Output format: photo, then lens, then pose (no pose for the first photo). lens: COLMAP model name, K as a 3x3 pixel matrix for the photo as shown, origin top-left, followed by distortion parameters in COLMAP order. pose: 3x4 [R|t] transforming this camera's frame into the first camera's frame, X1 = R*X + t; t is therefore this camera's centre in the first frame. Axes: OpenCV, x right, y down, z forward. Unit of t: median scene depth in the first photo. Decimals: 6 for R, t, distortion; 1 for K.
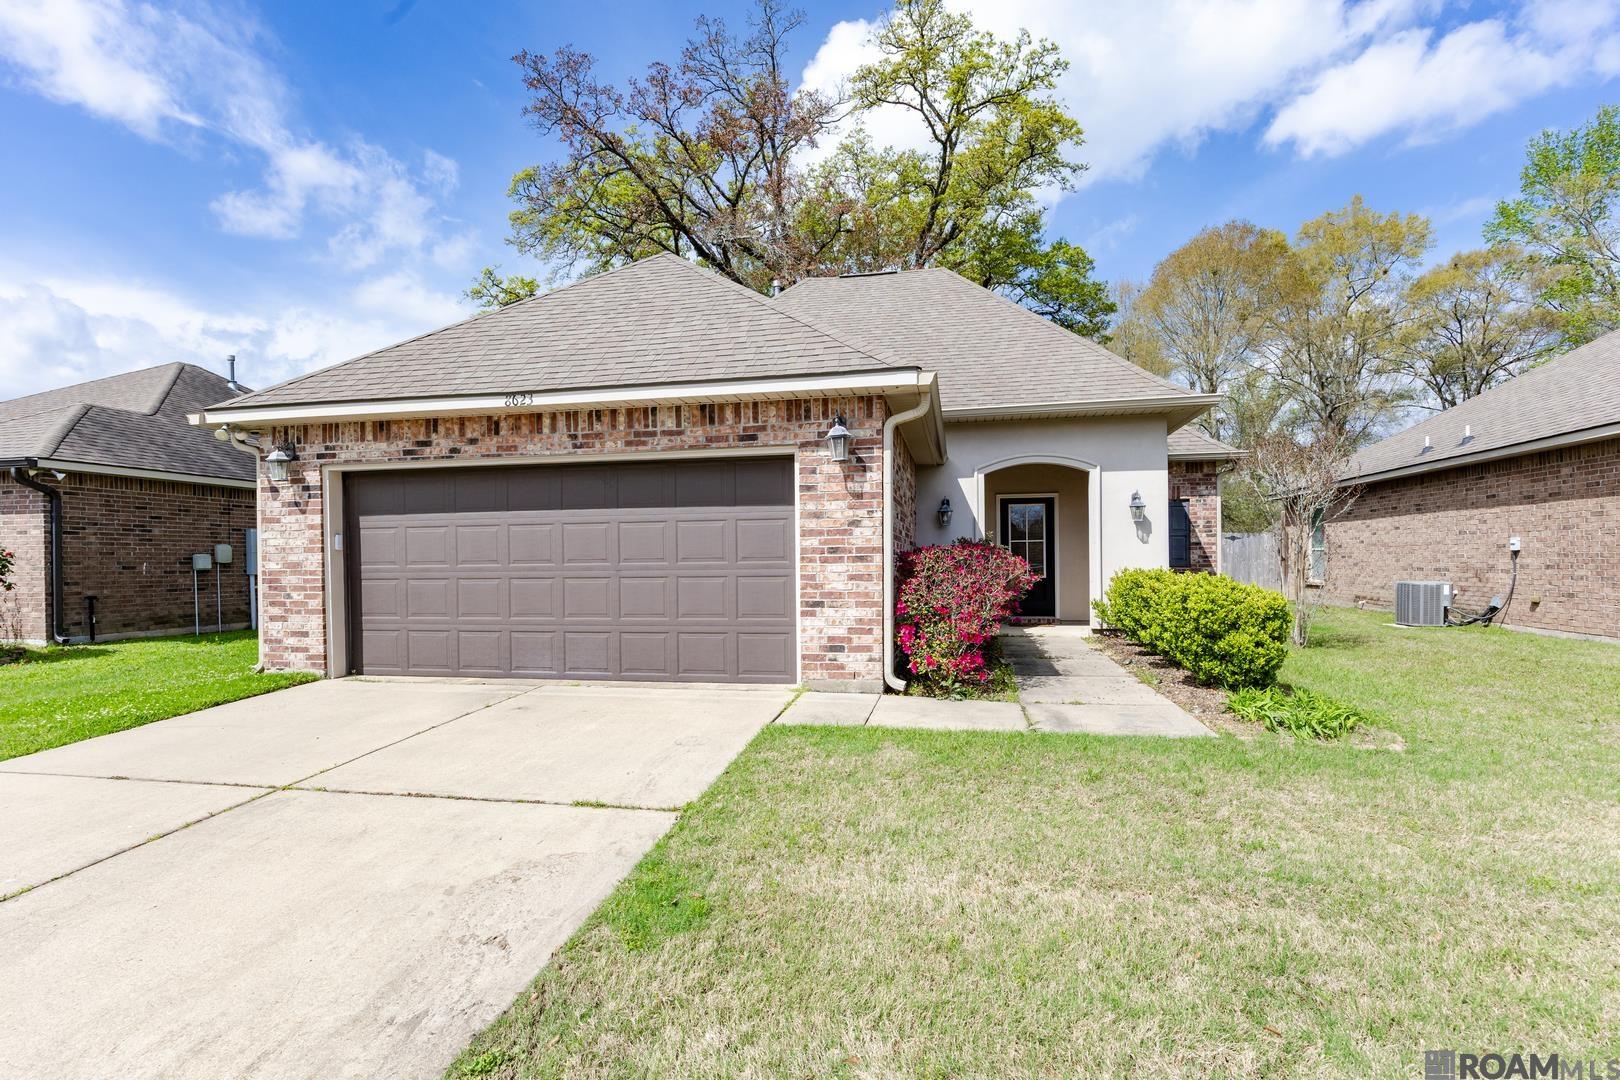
lens RADIAL K [[717.0, 0, 840.9], [0, 717.0, 586.5], [0, 0, 1]] dist [-0.008483, -0.000353]
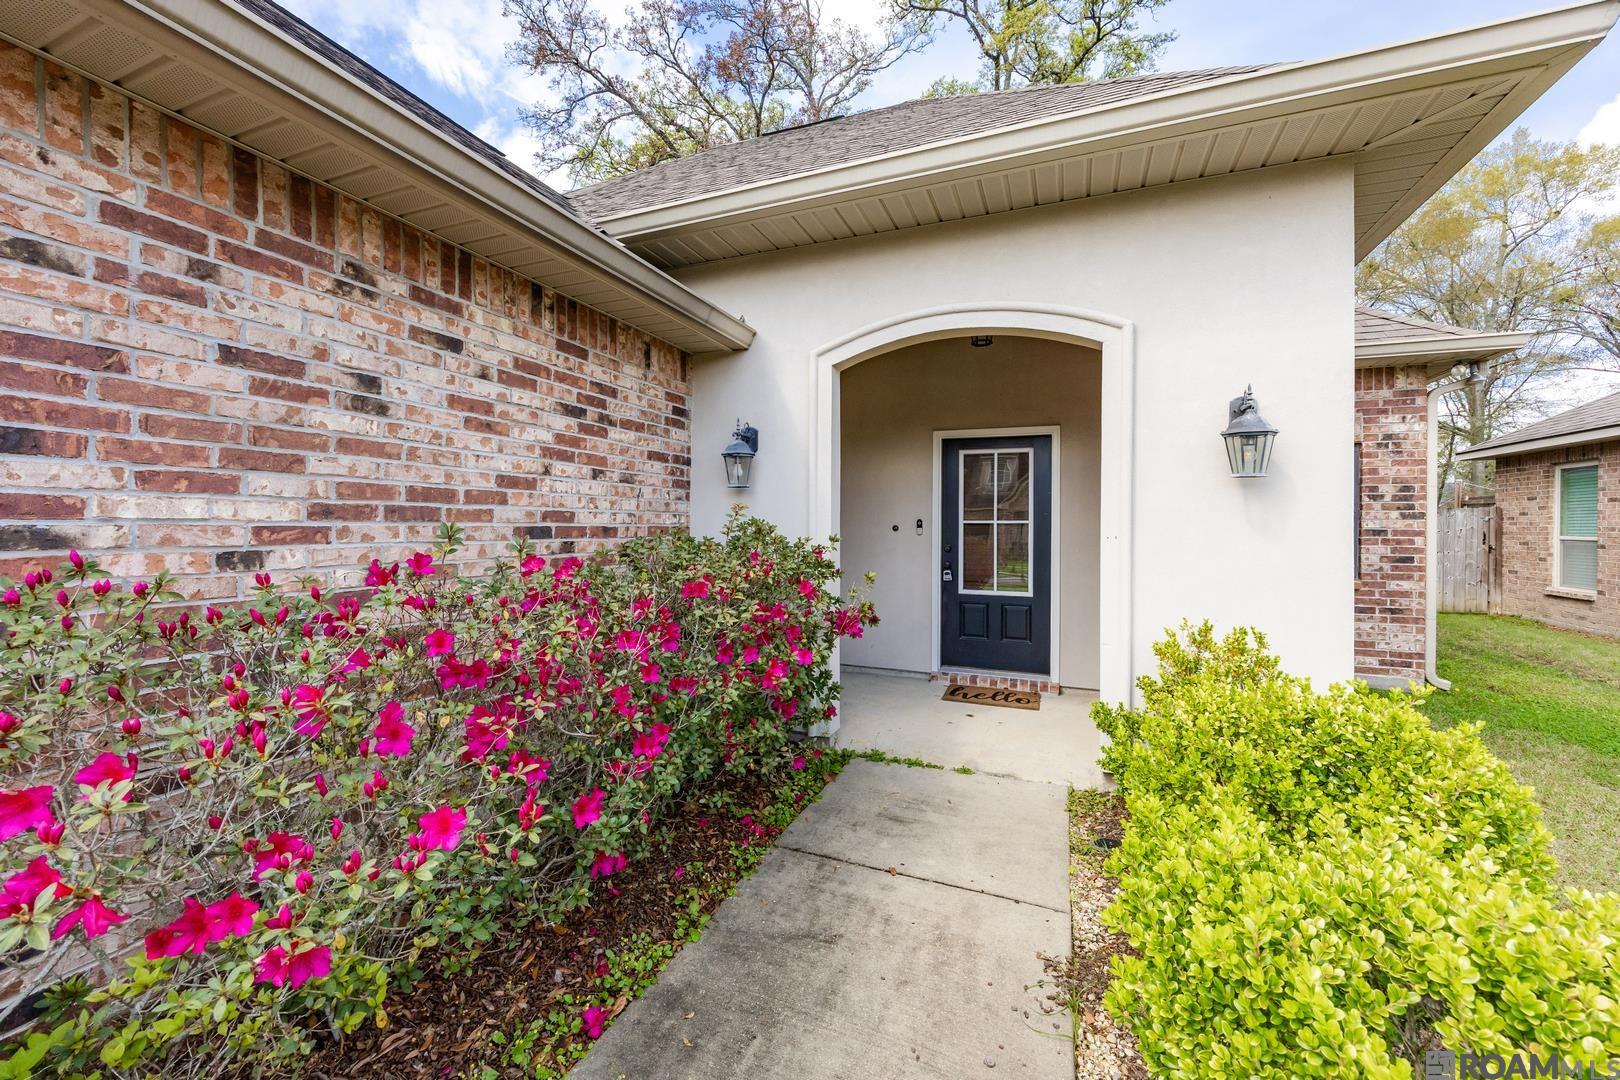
lens RADIAL K [[612.6, 0, 803.1], [0, 612.6, 539.3], [0, 0, 1]] dist [-0.003832, -0.000281]
pose [[0.975259, 0.024110, -0.219748, 0.410390], [-0.027026, 0.999582, -0.010273, -0.079760], [0.219408, 0.015958, 0.975503, 1.009724]]
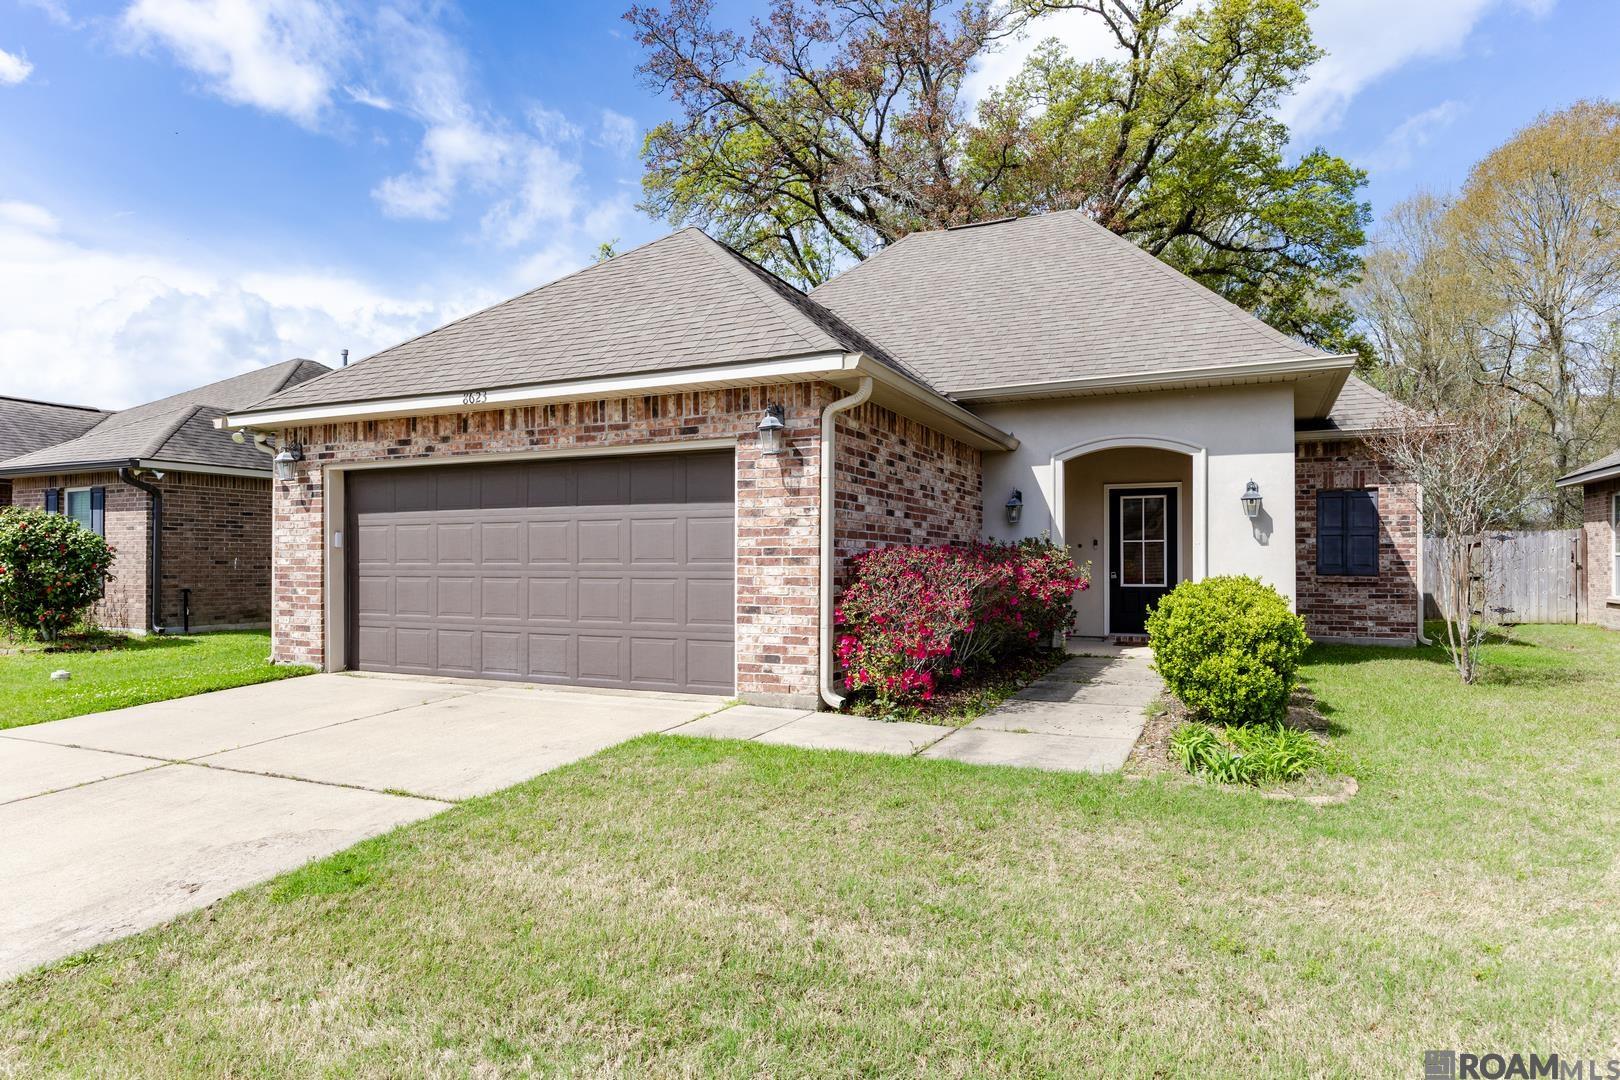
lens RADIAL K [[870.8, 0, 869.7], [0, 870.8, 580.6], [0, 0, 1]] dist [-0.010878, 0.000616]
pose [[0.977065, 0.014939, -0.212417, 0.307556], [-0.018004, 0.999760, -0.012503, -0.001401], [0.212180, 0.016040, 0.977099, -0.051532]]
